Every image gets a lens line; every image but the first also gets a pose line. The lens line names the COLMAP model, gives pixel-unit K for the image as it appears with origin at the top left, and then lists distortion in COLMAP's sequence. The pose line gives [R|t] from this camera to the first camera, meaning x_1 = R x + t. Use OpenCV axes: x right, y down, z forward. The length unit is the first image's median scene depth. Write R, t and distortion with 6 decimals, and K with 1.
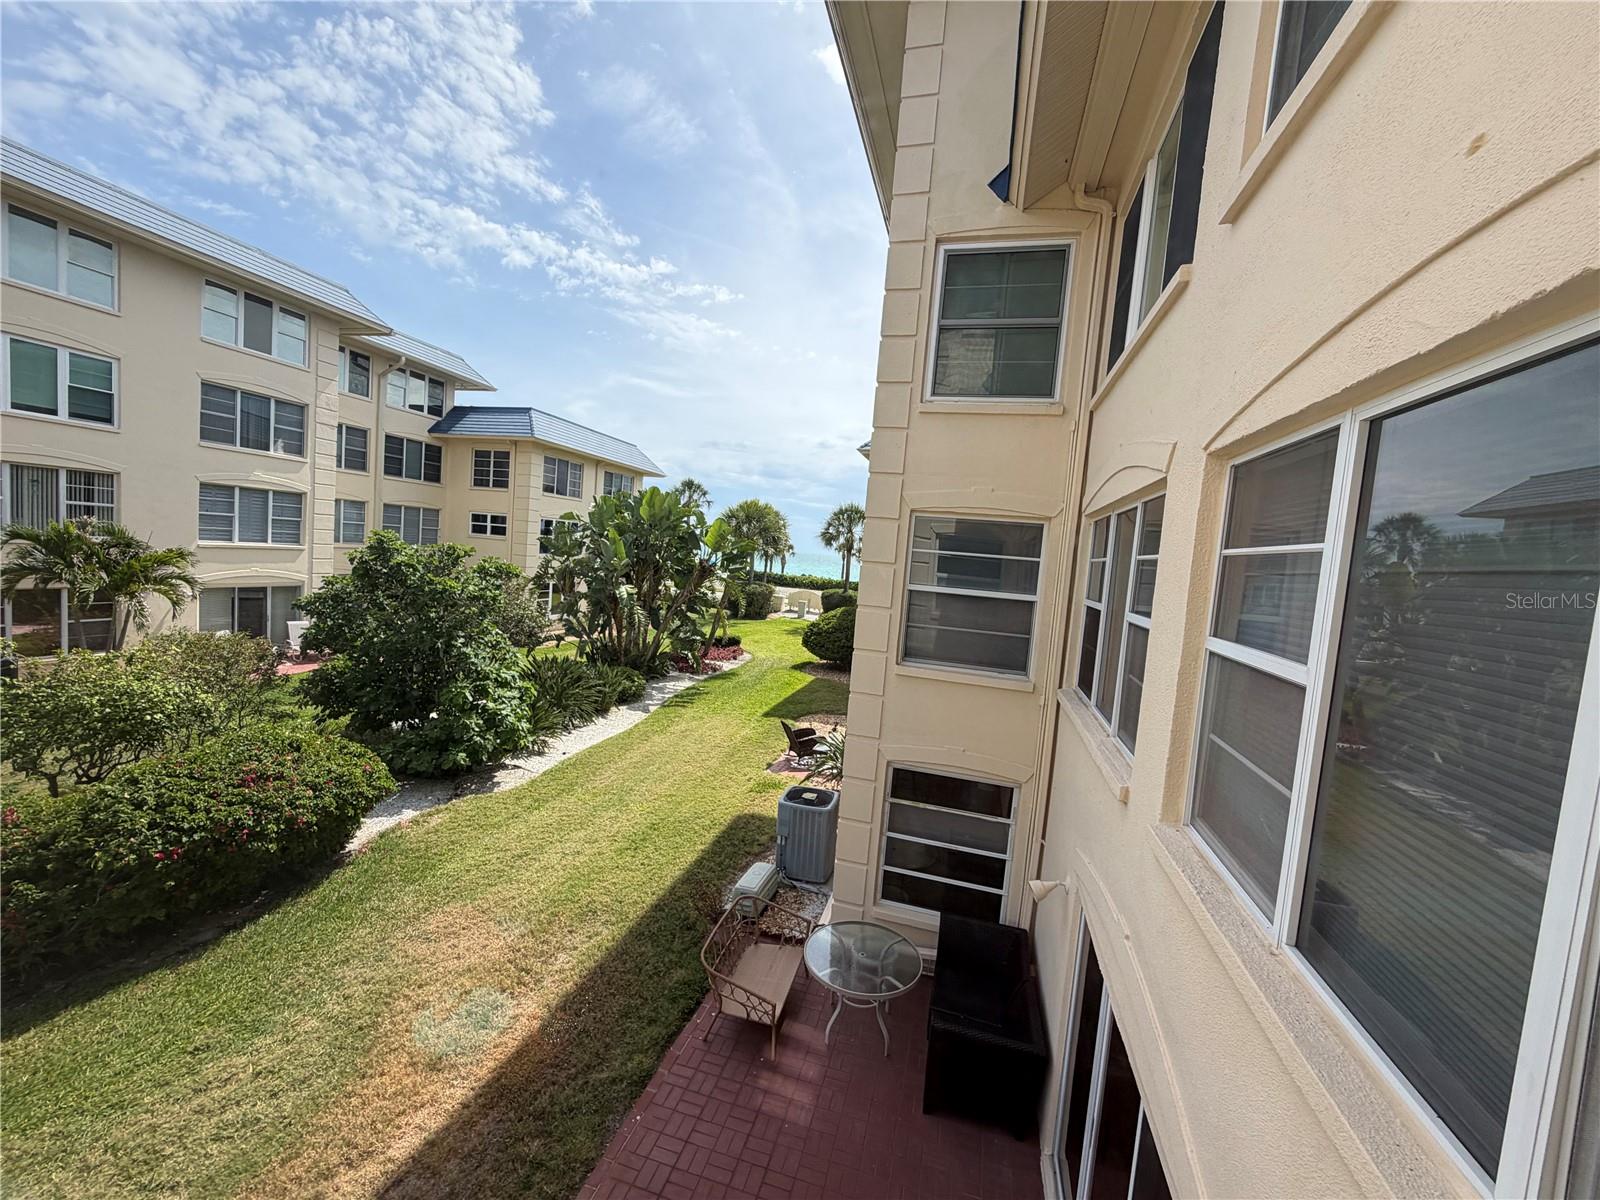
lens RADIAL K [[643.1, 0, 798.6], [0, 643.1, 601.5], [0, 0, 1]] dist [0.002226, 0.000569]
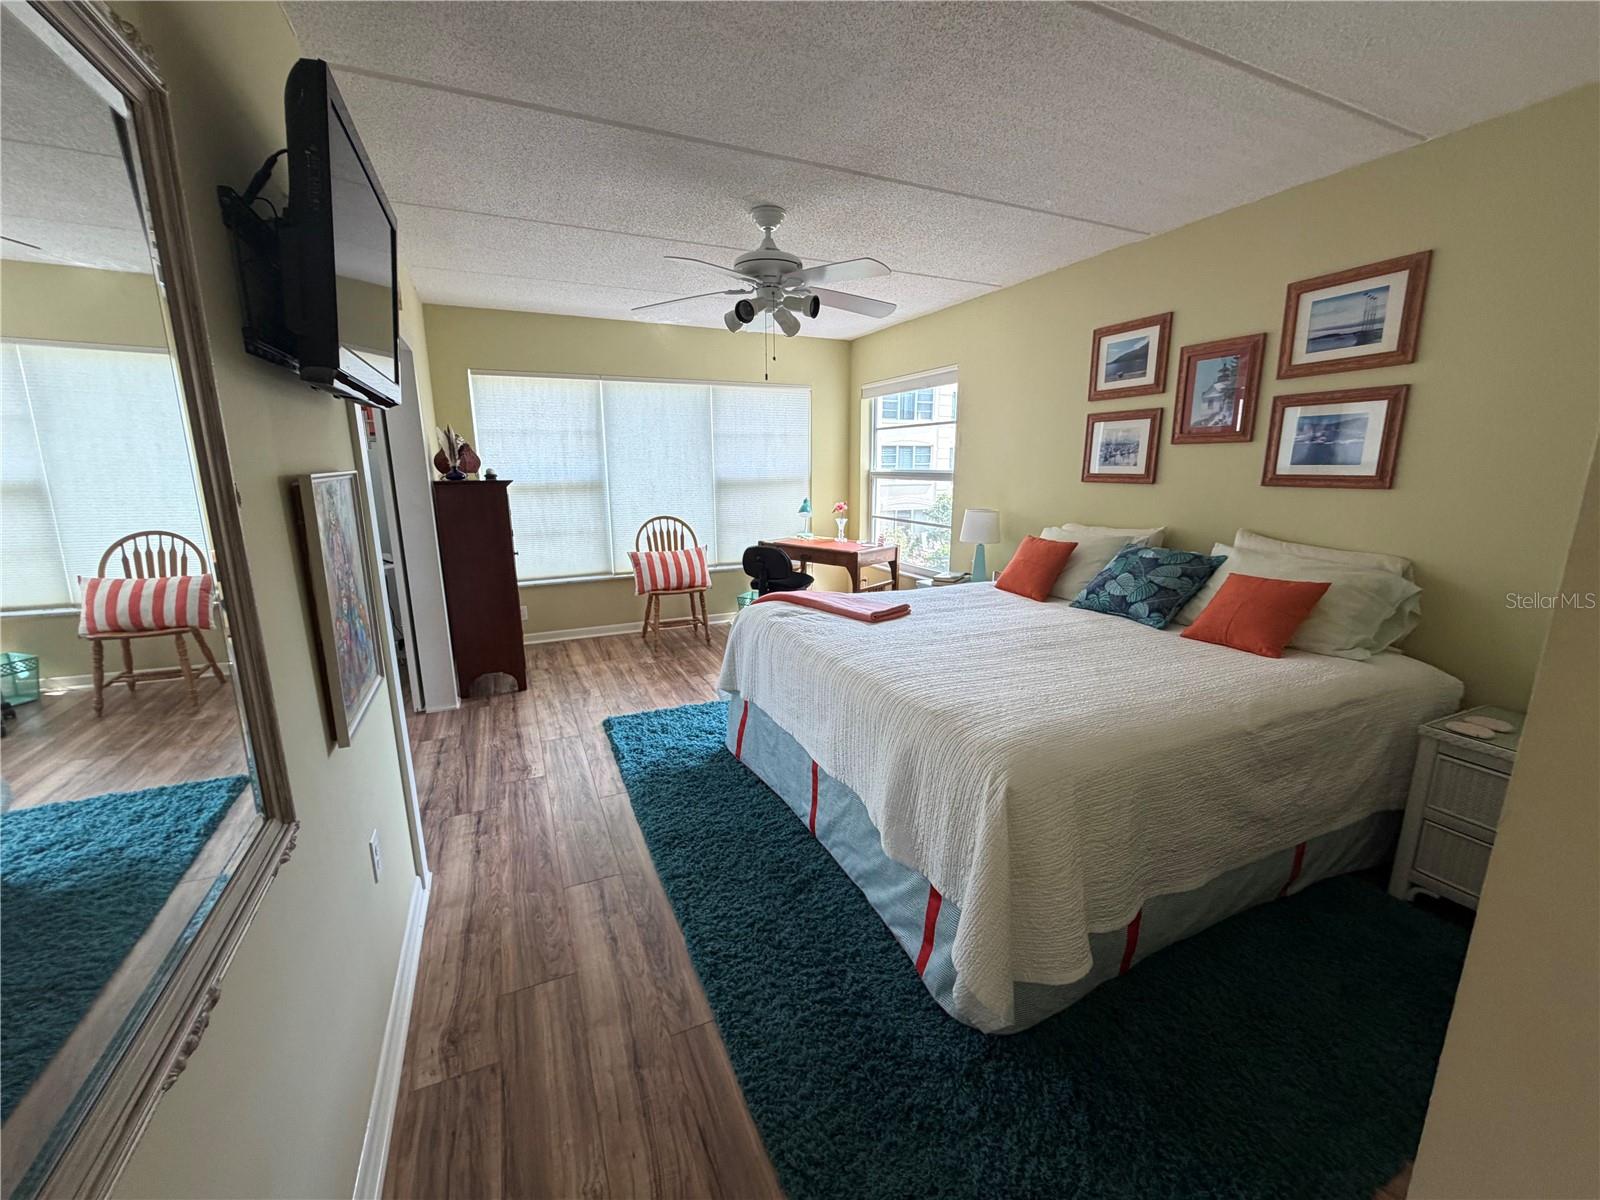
lens RADIAL K [[643.1, 0, 794.6], [0, 643.1, 594.9], [0, 0, 1]] dist [0.002226, 0.000569]
pose [[0.643050, 0.075443, -0.762100, 0.420592], [-0.003724, 0.995432, 0.095399, 0.082310], [0.765816, -0.058508, 0.640393, -0.482597]]
